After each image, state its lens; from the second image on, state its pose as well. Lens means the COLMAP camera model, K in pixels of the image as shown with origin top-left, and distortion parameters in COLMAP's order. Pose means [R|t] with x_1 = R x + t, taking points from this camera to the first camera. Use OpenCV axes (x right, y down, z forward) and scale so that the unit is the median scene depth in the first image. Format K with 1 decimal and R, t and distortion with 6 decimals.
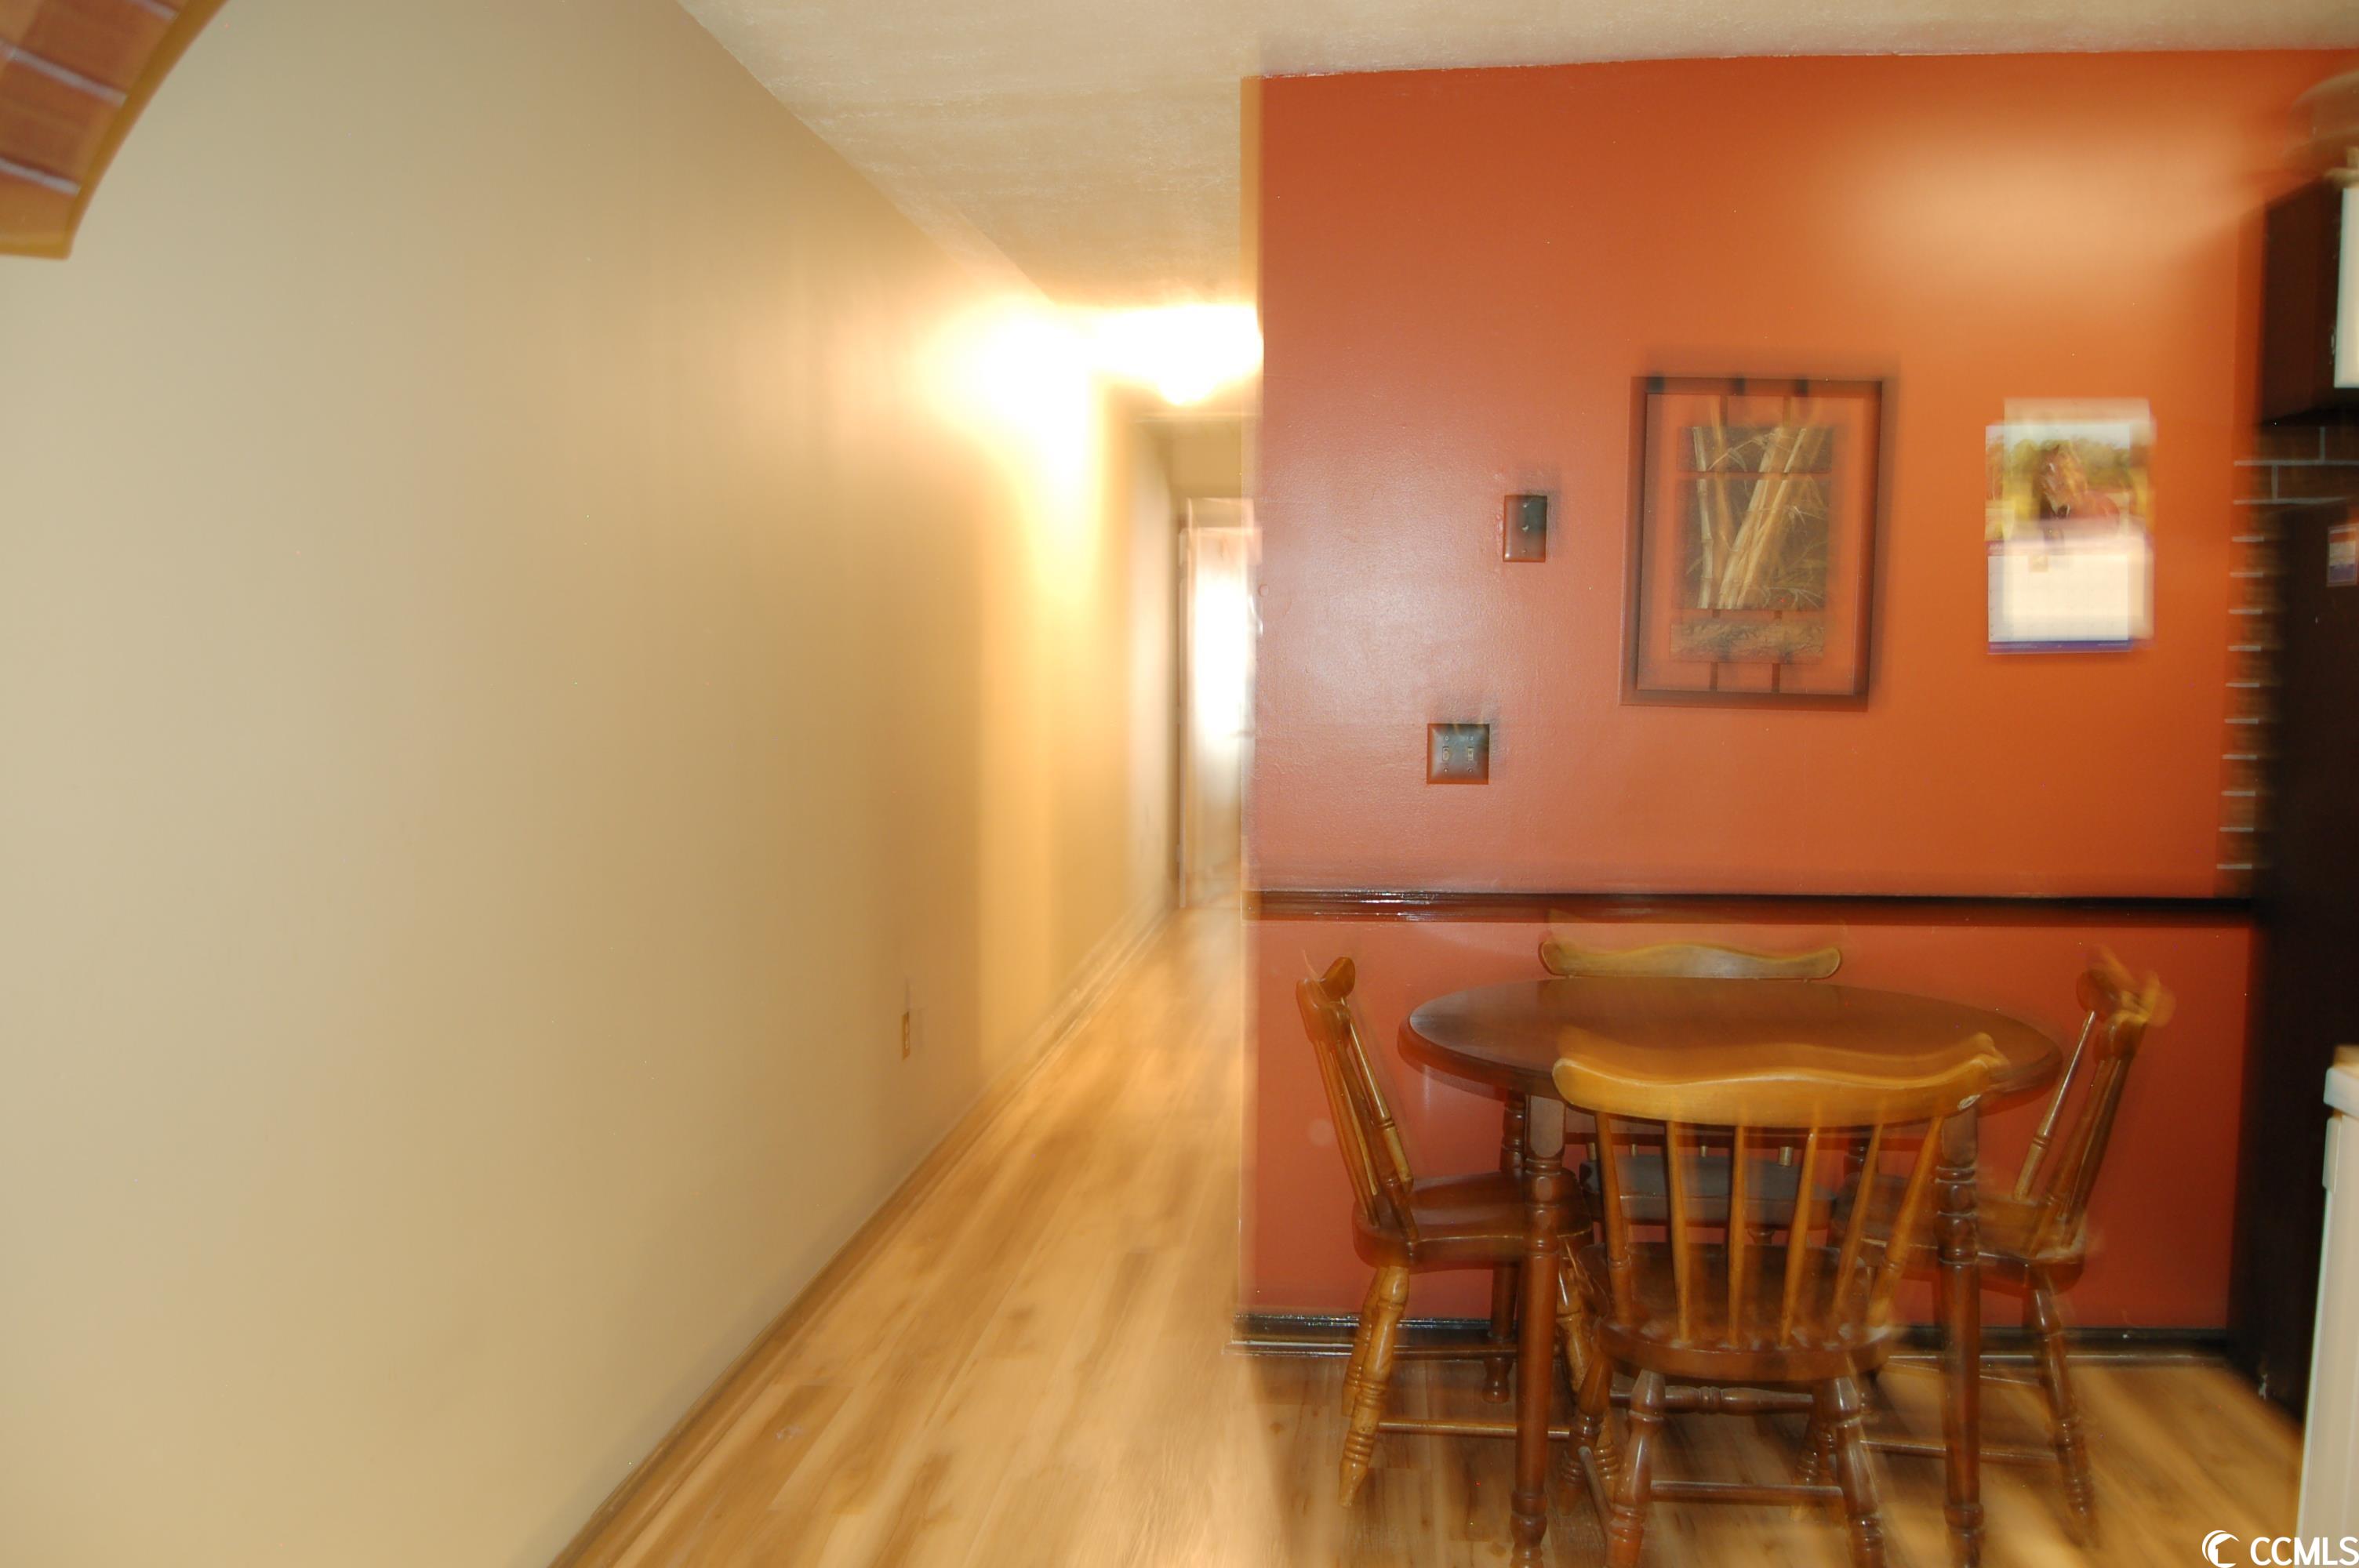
lens RADIAL K [[1867.6, 0, 1186.4], [0, 1867.6, 797.9], [0, 0, 1]] dist [-0.082934, 0.024576]
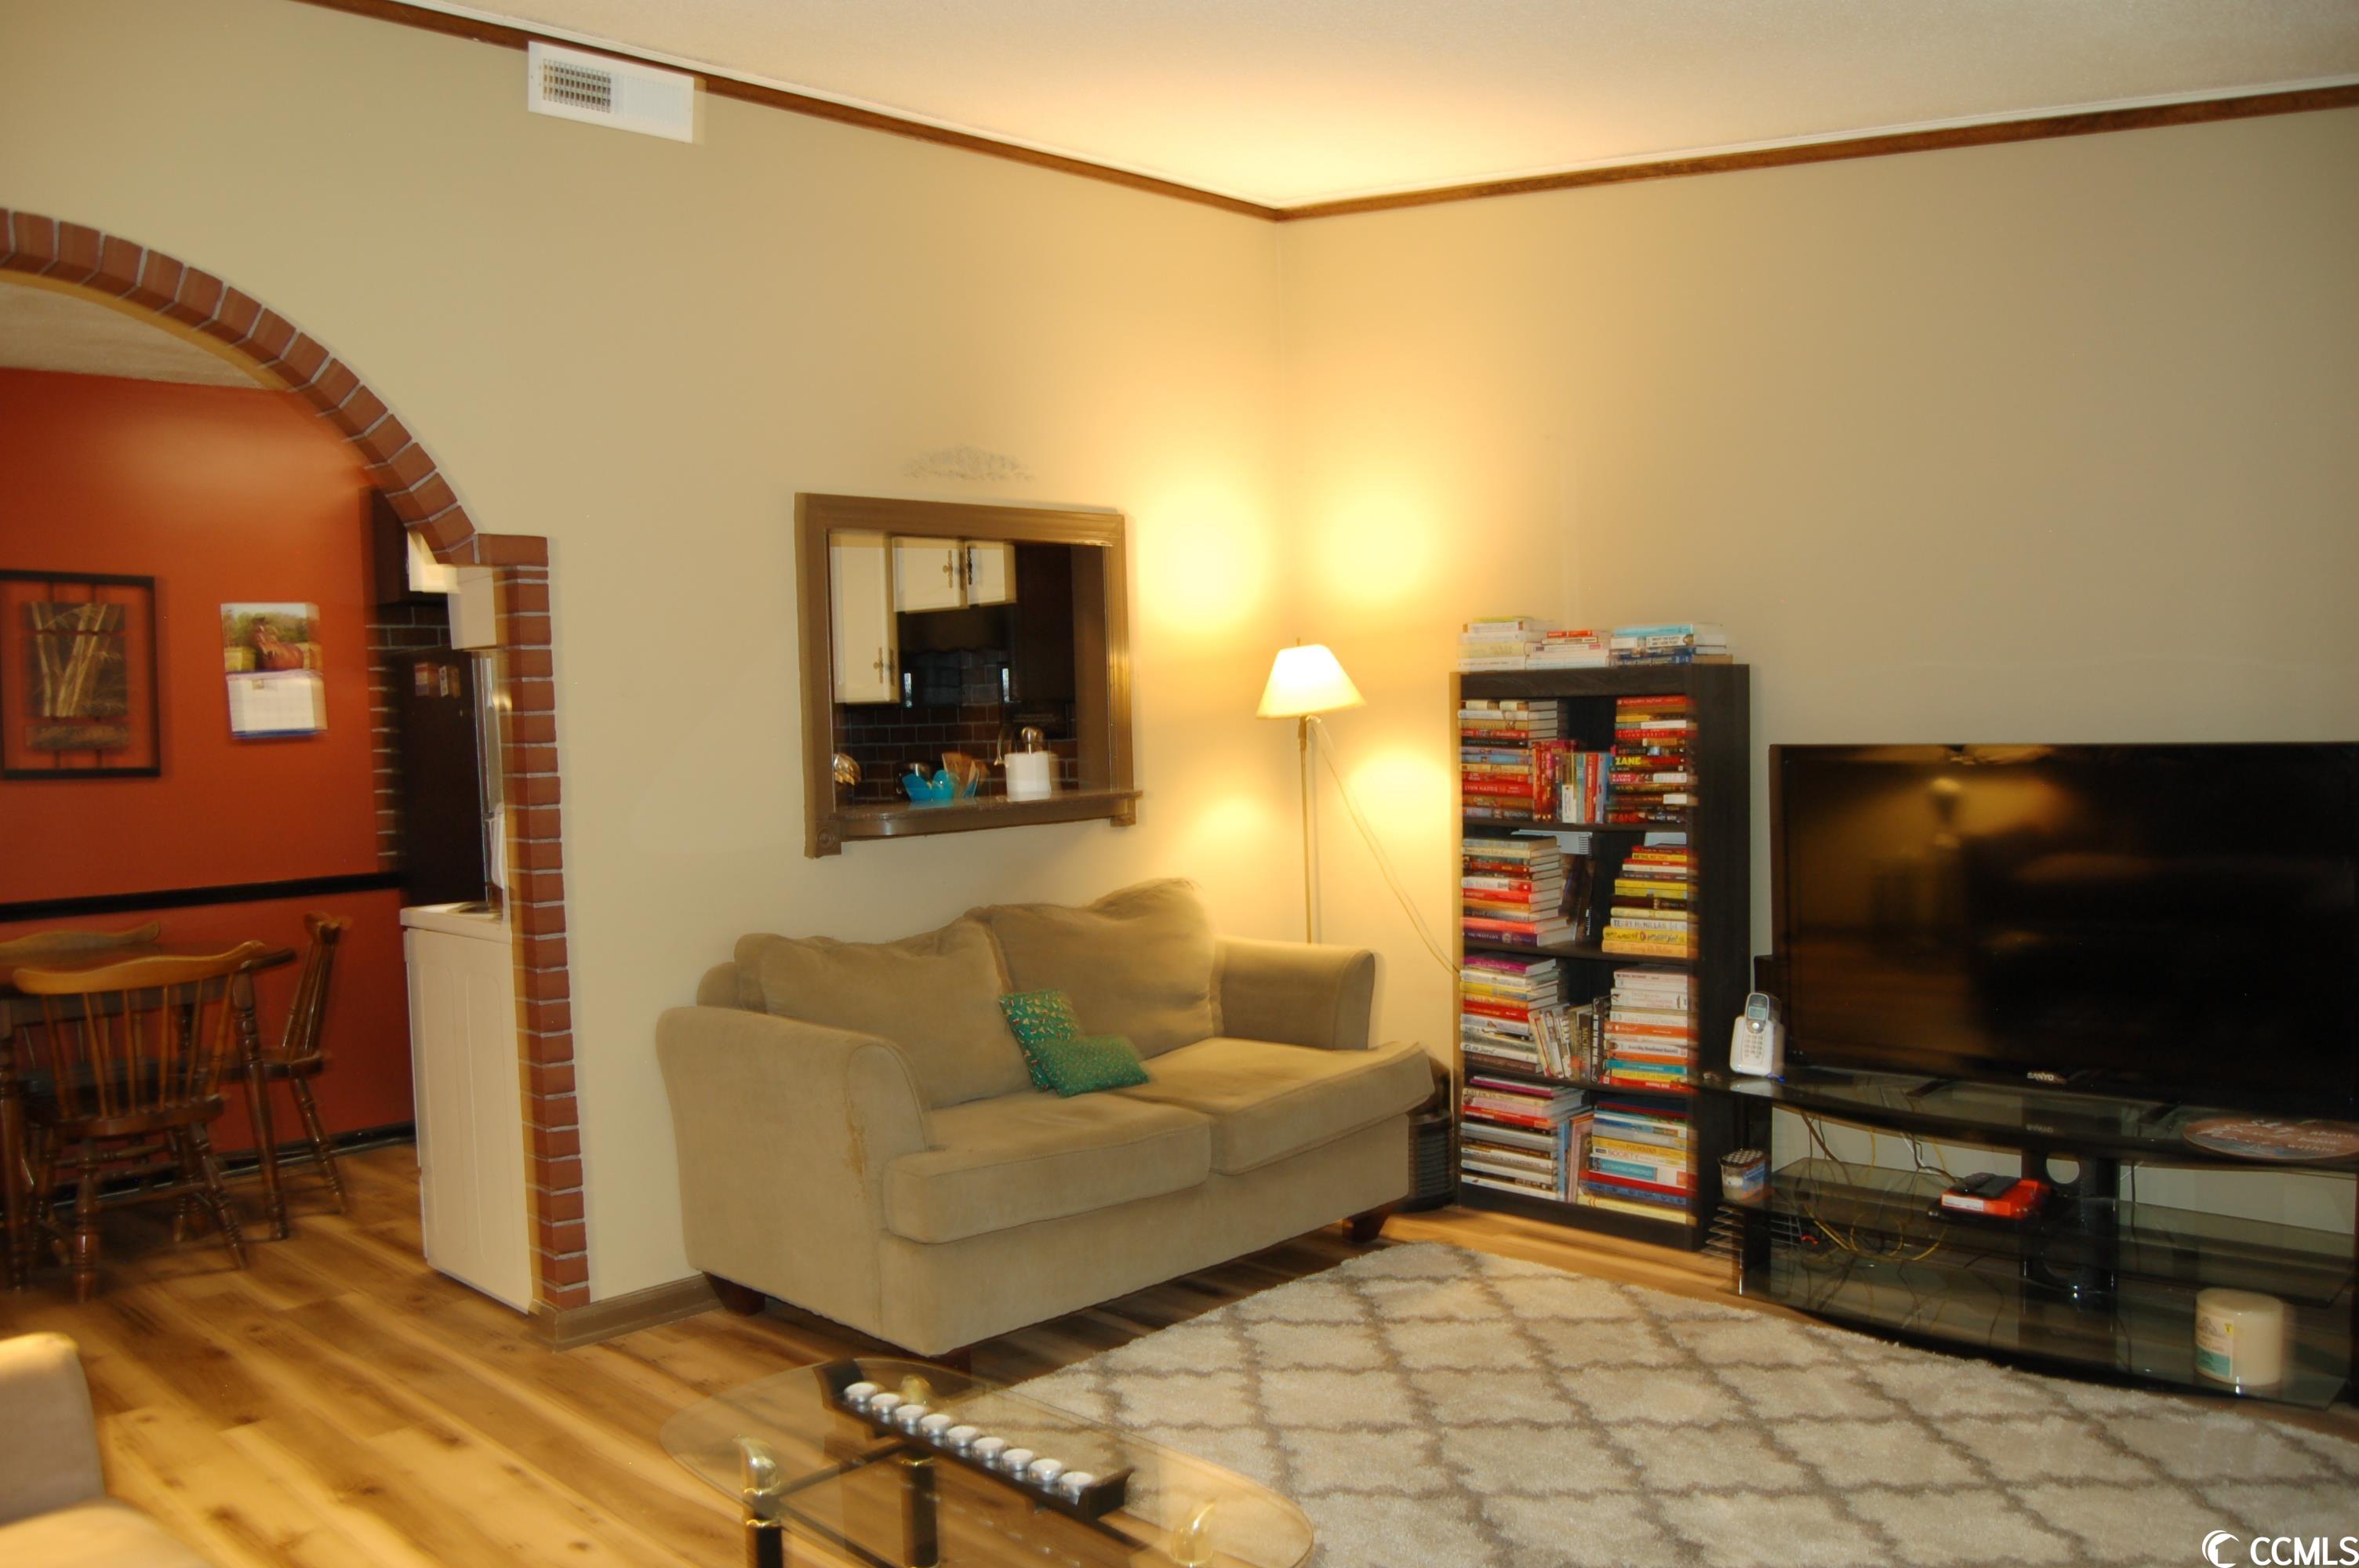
lens RADIAL K [[1867.6, 0, 1196.0], [0, 1867.6, 808.9], [0, 0, 1]] dist [-0.082934, 0.024576]
pose [[0.616708, -0.047112, 0.785781, -0.334644], [0.107970, 0.993836, -0.025152, 0.119837], [-0.779752, 0.100353, 0.617993, -0.711283]]
